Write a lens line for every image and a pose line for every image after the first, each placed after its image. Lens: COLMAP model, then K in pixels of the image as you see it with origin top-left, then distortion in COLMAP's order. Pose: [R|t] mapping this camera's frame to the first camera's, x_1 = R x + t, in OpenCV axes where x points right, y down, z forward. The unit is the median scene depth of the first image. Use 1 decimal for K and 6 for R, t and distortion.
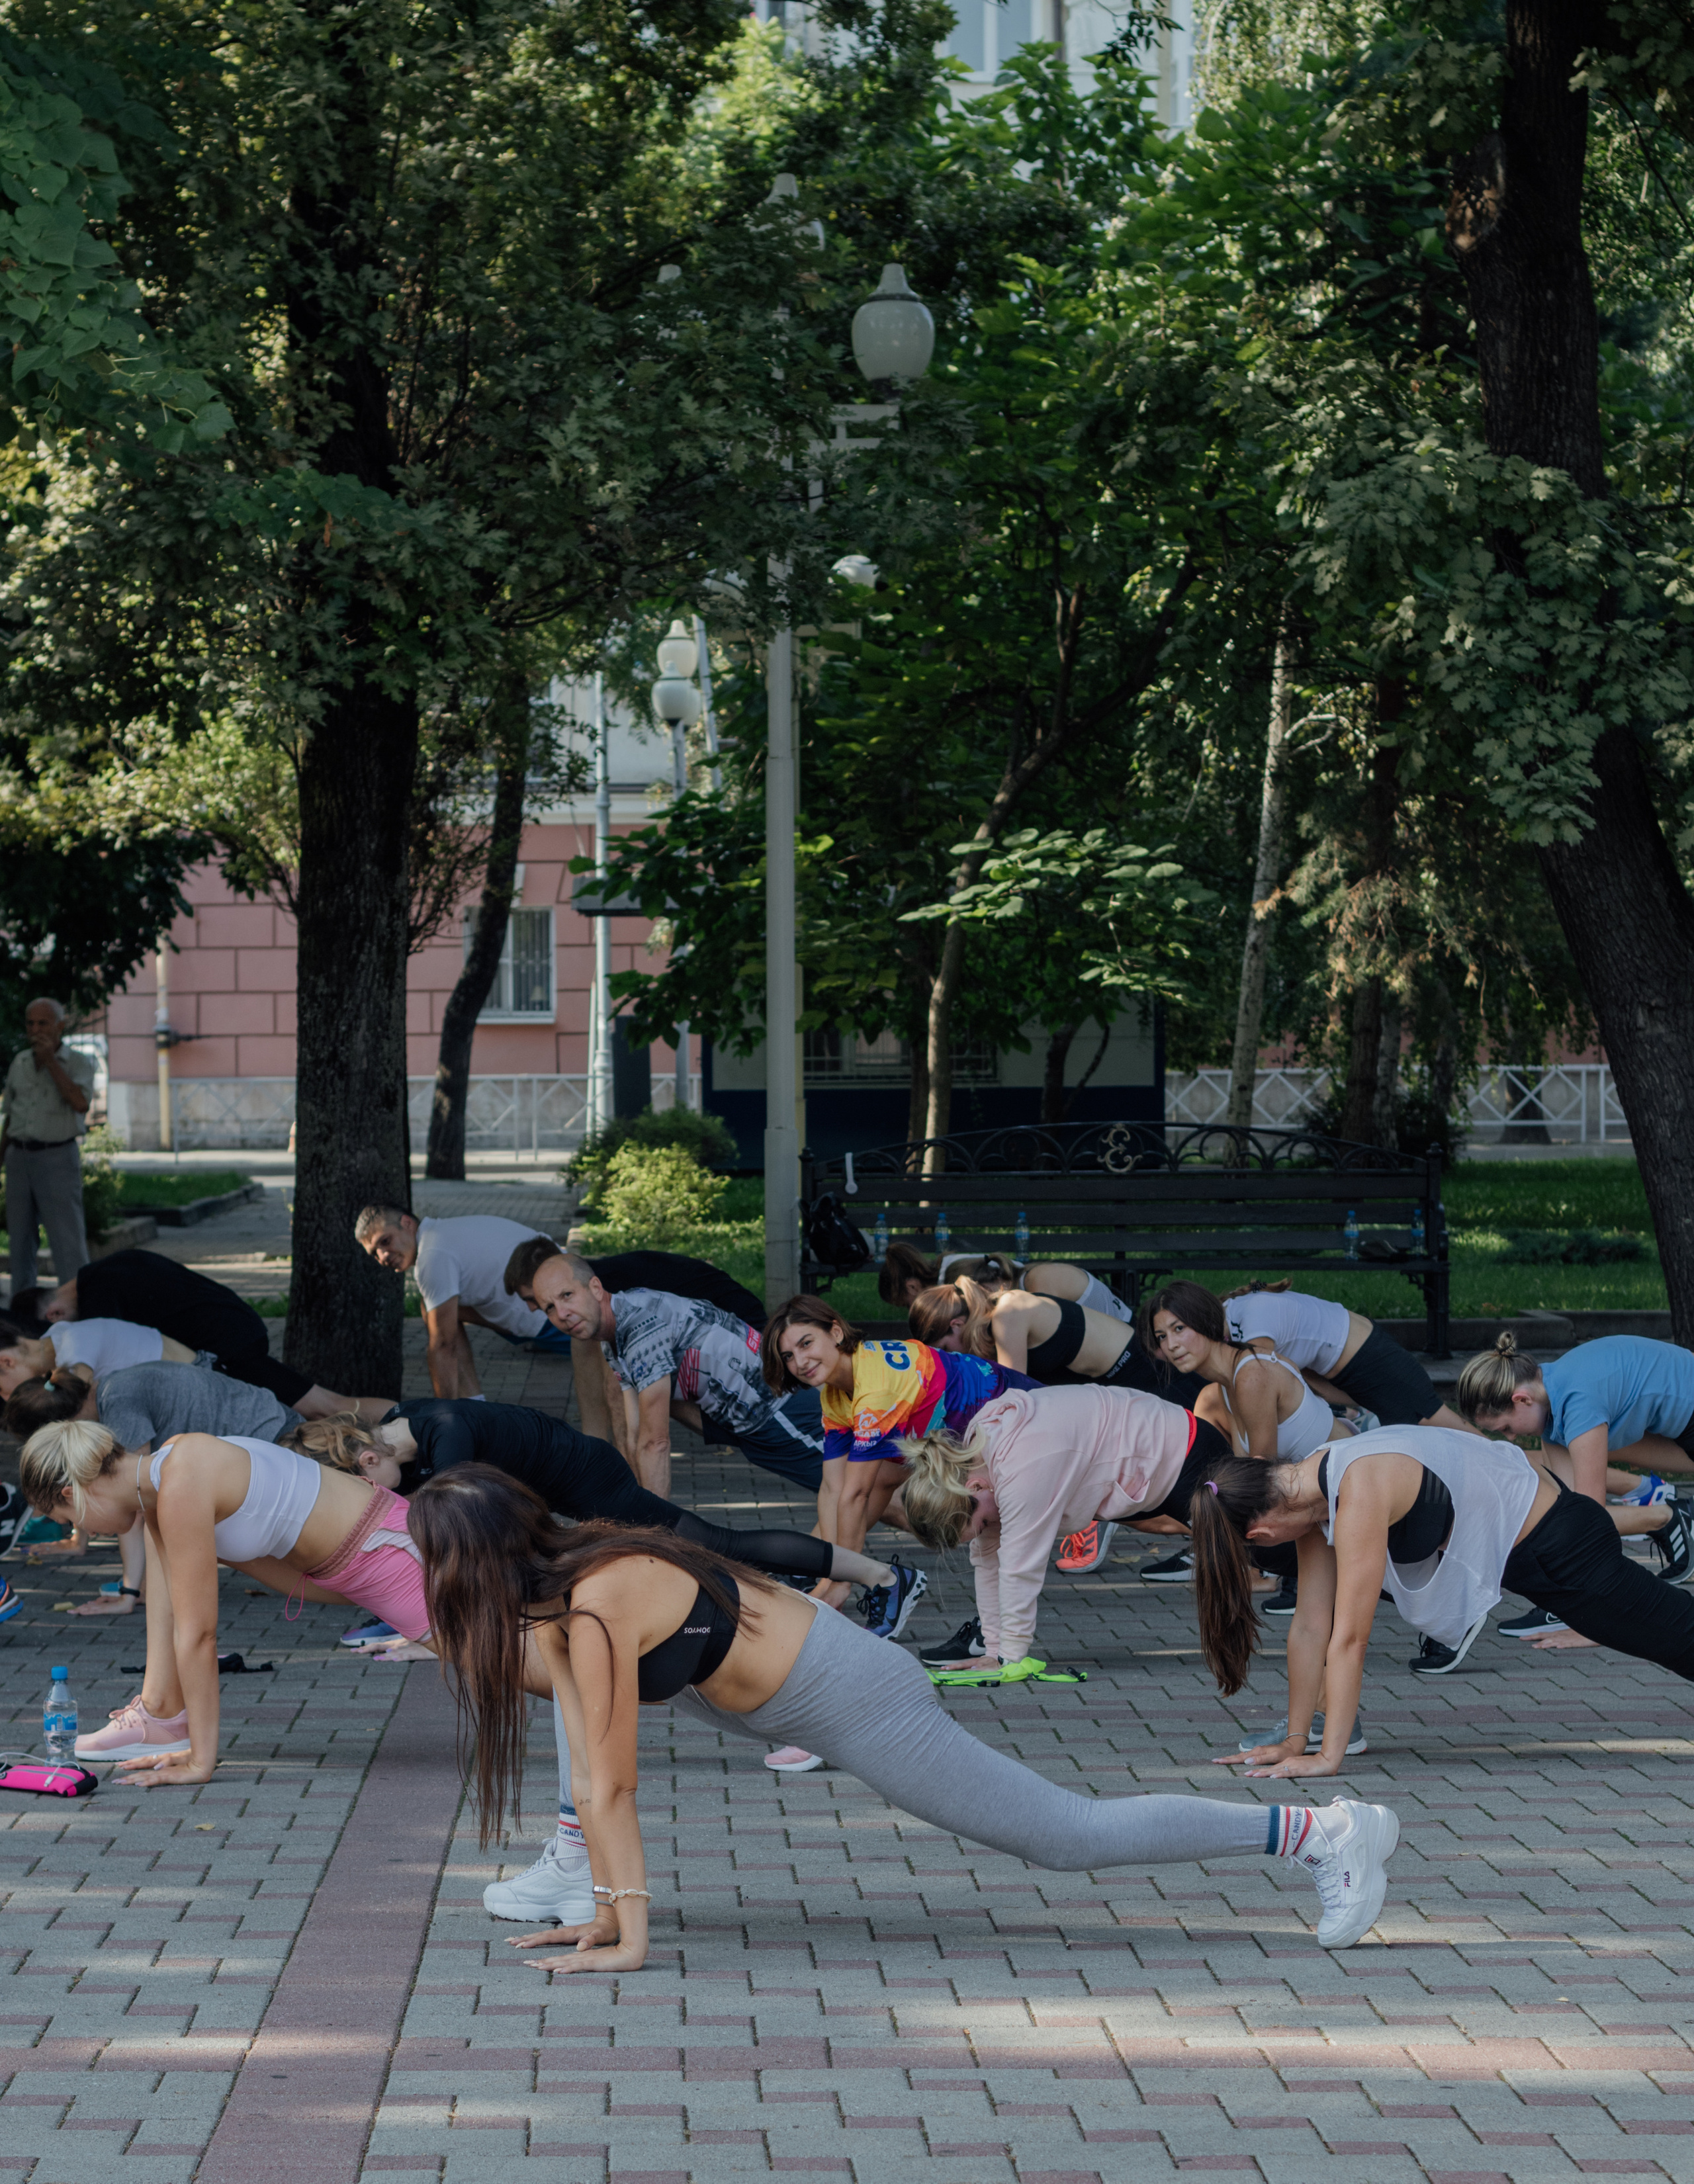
lens RADIAL K [[6241.4, 0, 787.6], [0, 6241.4, 1093.6], [0, 0, 1]] dist [0.086556, -4.214728]
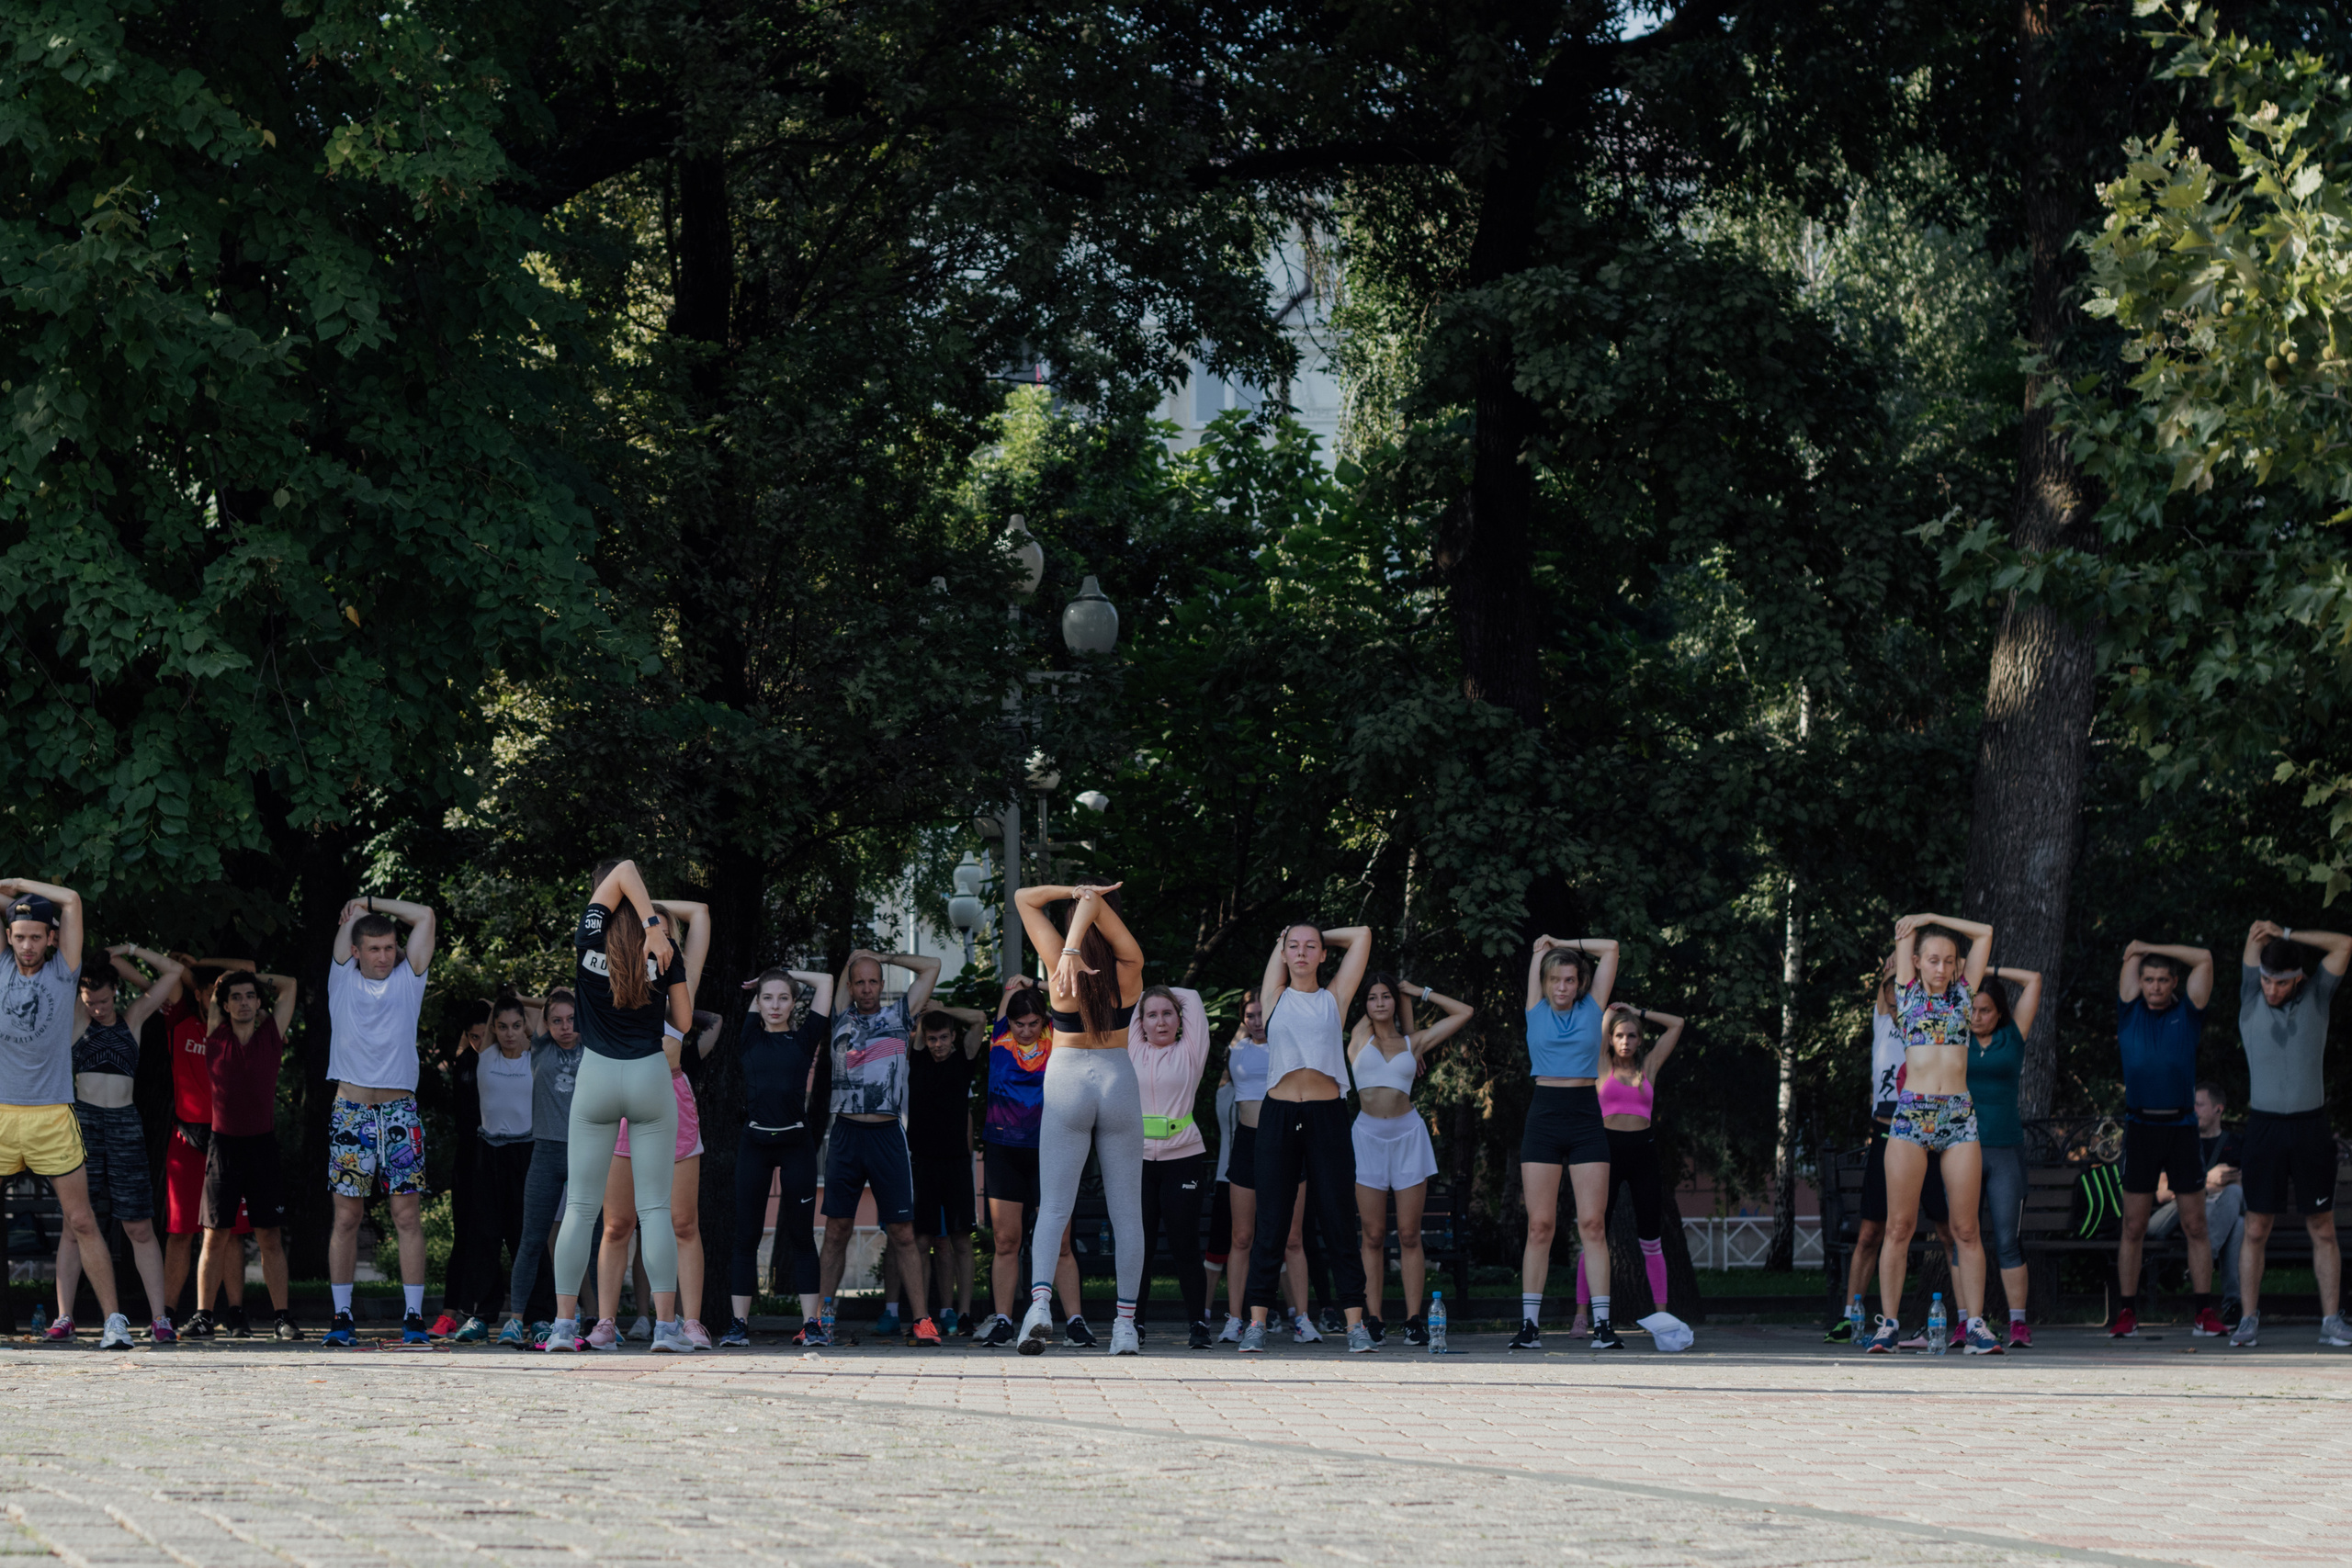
lens RADIAL K [[5713.5, 0, 1176.0], [0, 5713.5, 784.0], [0, 0, 1]] dist [-0.051760, -0.061706]
pose [[0.999865, 0.001337, 0.016351, 0.019434], [0.000159, 0.995834, -0.091186, 0.046914], [-0.016404, 0.091176, 0.995700, -0.402821]]
